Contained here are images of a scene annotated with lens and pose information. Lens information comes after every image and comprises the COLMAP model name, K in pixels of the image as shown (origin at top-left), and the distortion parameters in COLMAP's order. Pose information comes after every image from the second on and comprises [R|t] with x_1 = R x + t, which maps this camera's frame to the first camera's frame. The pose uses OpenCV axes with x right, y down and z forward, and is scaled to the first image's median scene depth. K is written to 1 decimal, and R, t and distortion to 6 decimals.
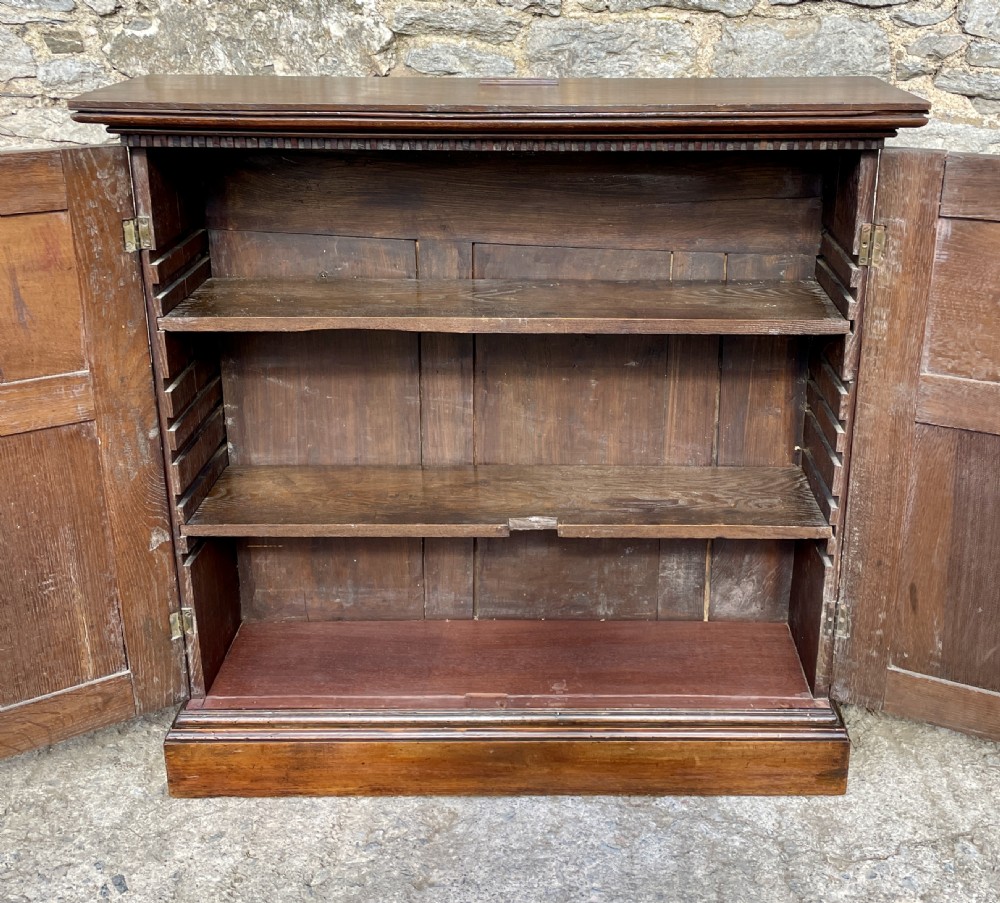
lens RADIAL K [[1151.4, 0, 578.5], [0, 1151.4, 347.1], [0, 0, 1]] dist [0.012658, 0.000000]
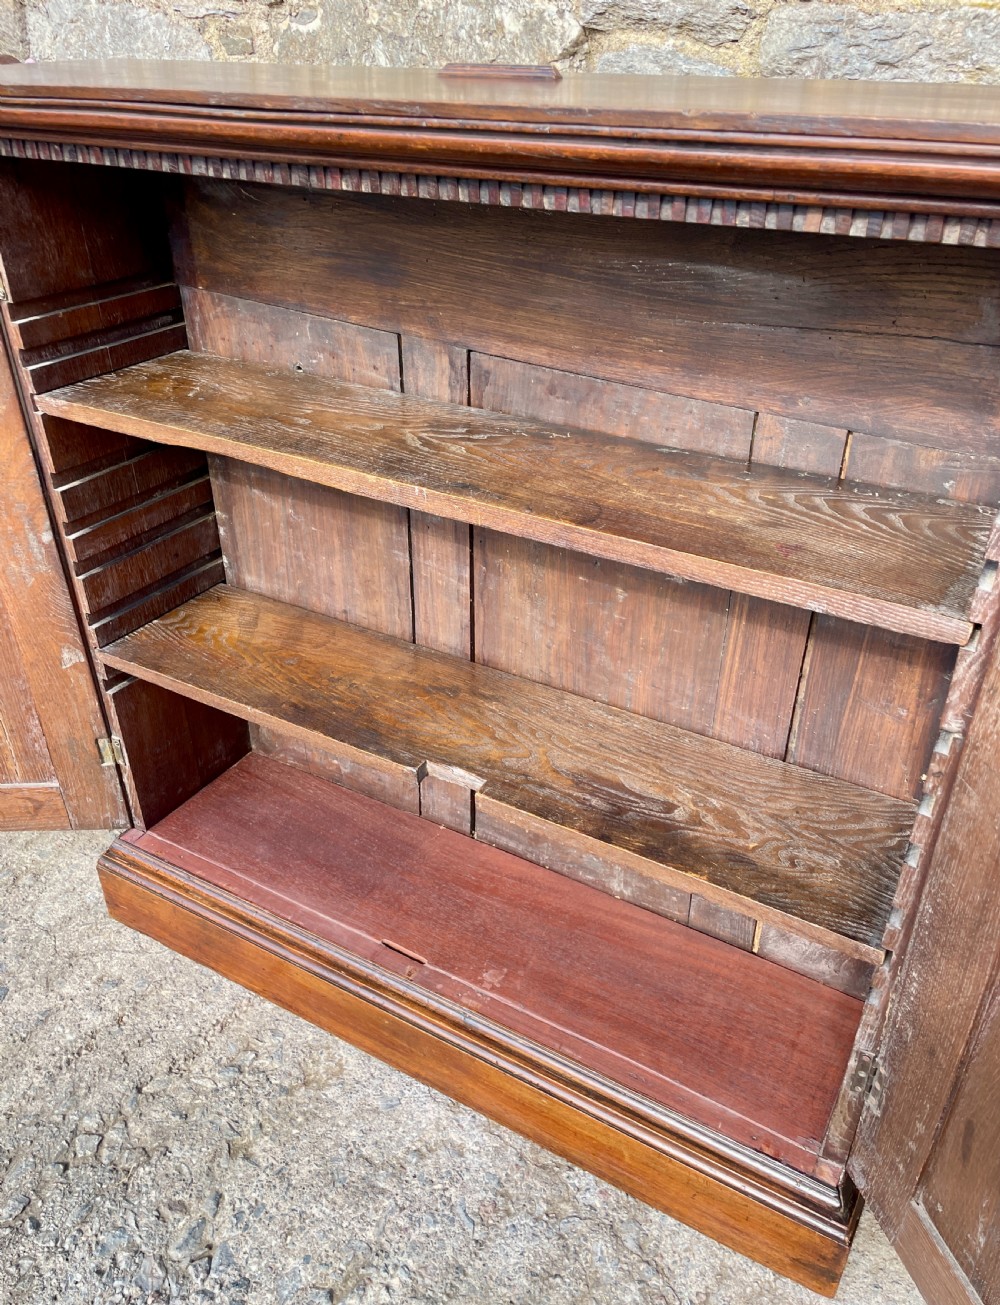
lens RADIAL K [[1019.7, 0, 516.4], [0, 1019.7, 650.5], [0, 0, 1]] dist [0.036700, -0.063241]
pose [[0.861752, 0.264174, -0.433122, 0.233526], [-0.159090, 0.951382, 0.263747, -0.086128], [0.481740, -0.158379, 0.861883, 0.481620]]
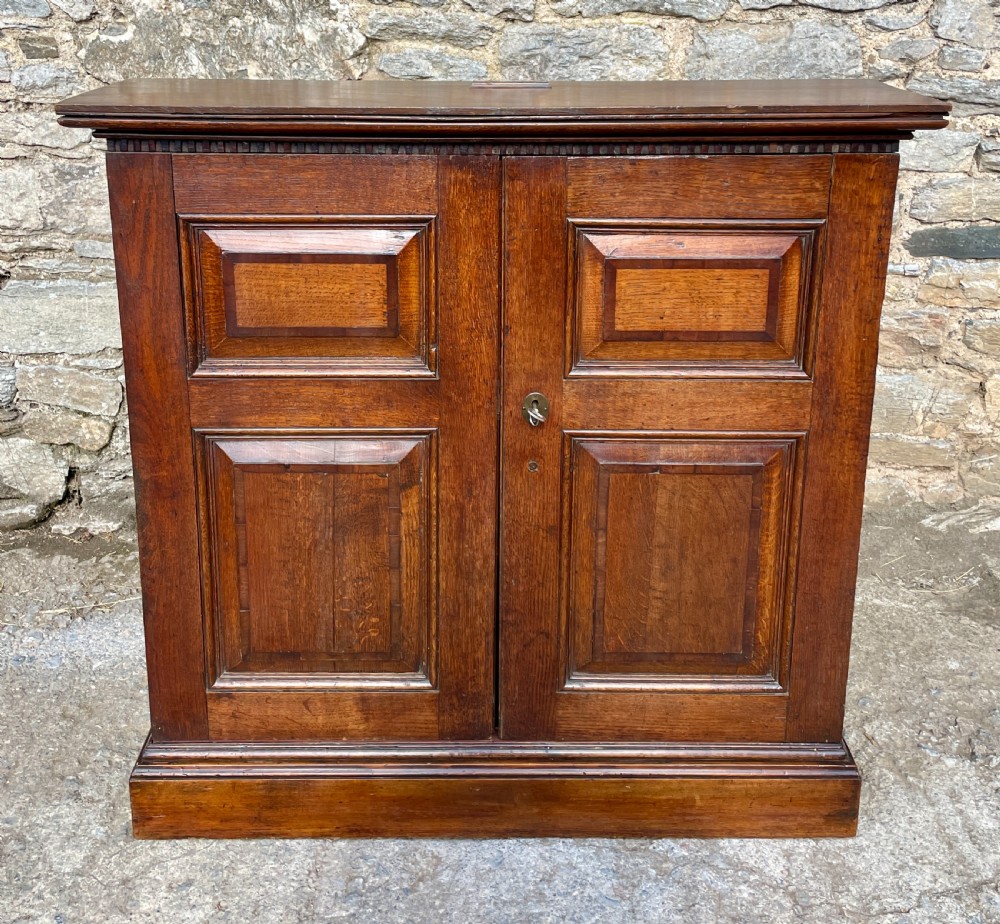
lens RADIAL K [[1102.7, 0, 496.9], [0, 1102.7, 255.1], [0, 0, 1]] dist [-0.001381, 0.000000]
pose [[0.999991, -0.000753, -0.004101, -0.055714], [0.000439, 0.997104, -0.076047, -0.014138], [0.004146, 0.076045, 0.997096, 0.074537]]
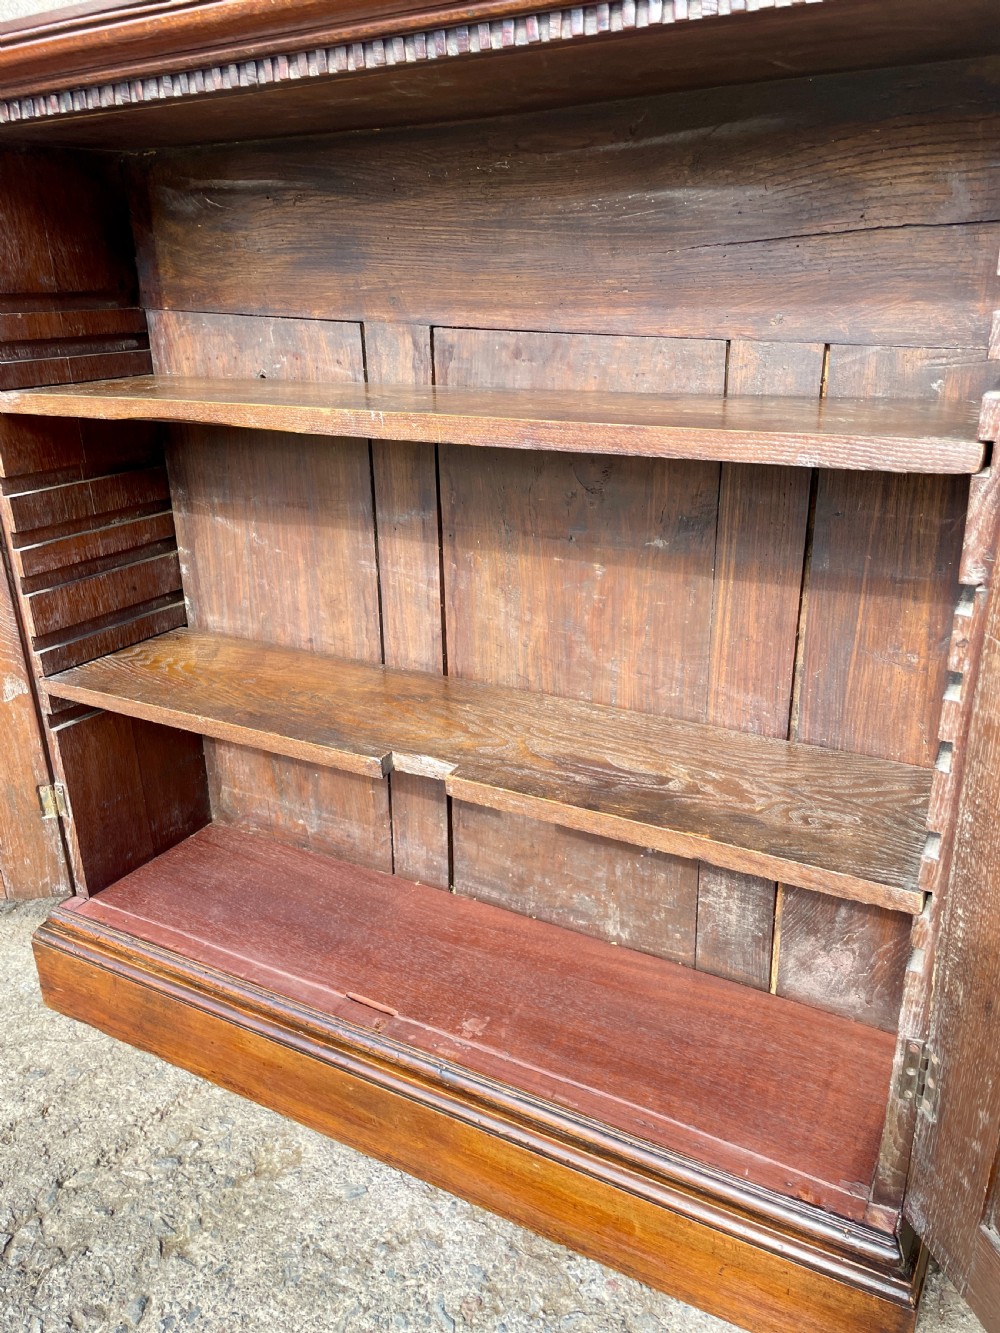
lens RADIAL K [[1011.5, 0, 511.9], [0, 1011.5, 655.5], [0, 0, 1]] dist [0.040735, -0.073231]
pose [[0.869351, 0.148437, -0.471376, 0.246310], [-0.131443, 0.988920, 0.068993, 0.047822], [0.476394, 0.001980, 0.879230, 0.521355]]
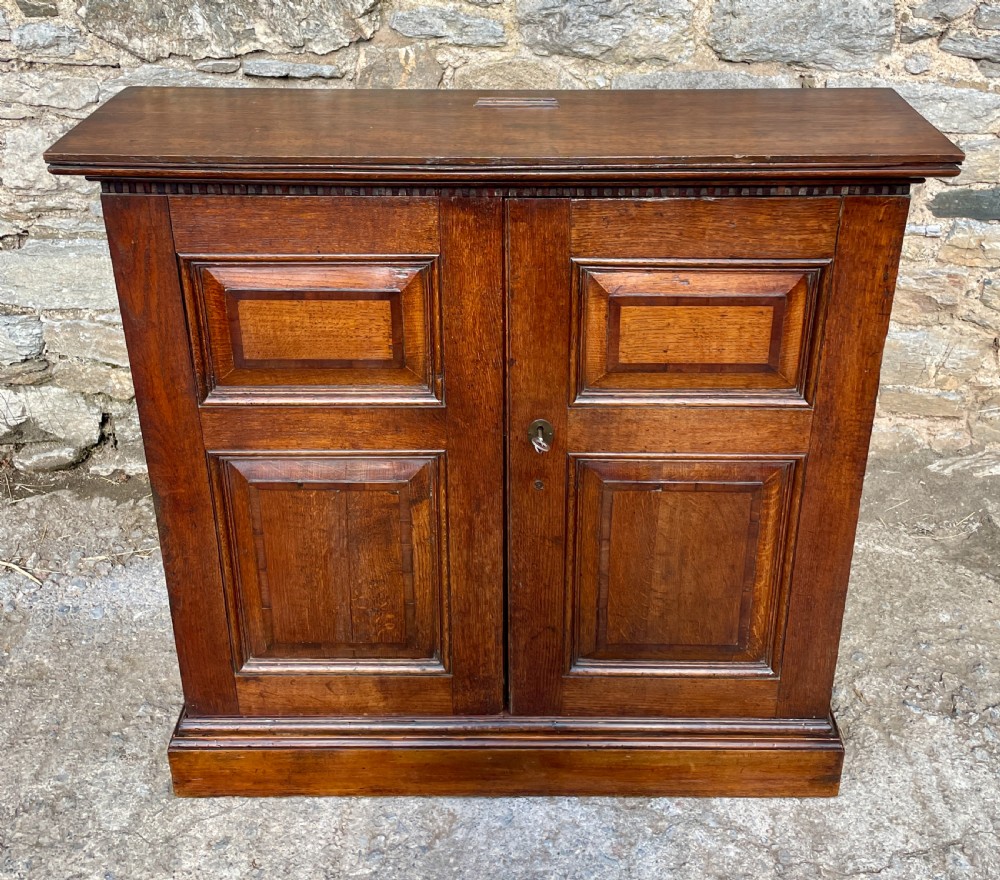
lens RADIAL K [[1095.4, 0, 534.3], [0, 1095.4, 295.1], [0, 0, 1]] dist [0.007770, 0.000000]
pose [[0.999958, 0.001053, -0.009065, -0.027705], [-0.000074, 0.994217, 0.107389, -0.157458], [0.009126, -0.107384, 0.994176, 0.084653]]
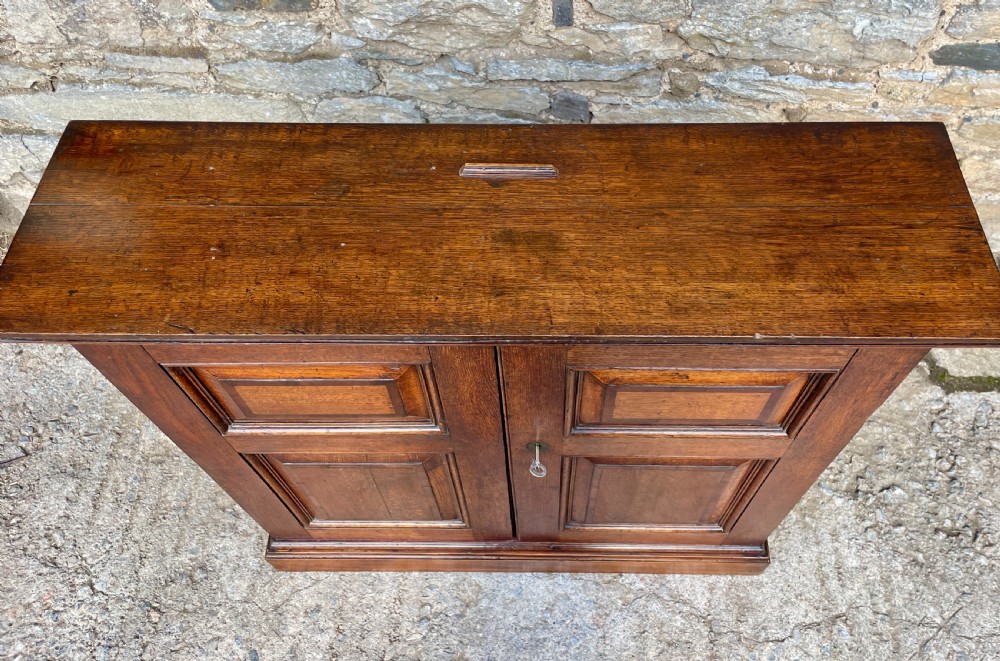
lens RADIAL K [[767.5, 0, 532.2], [0, 767.5, 283.3], [0, 0, 1]] dist [0.037052, -0.046380]
pose [[0.999537, 0.007882, -0.029379, -0.017529], [0.011593, 0.794229, 0.607508, -0.464032], [0.028122, -0.607567, 0.793770, 0.475237]]
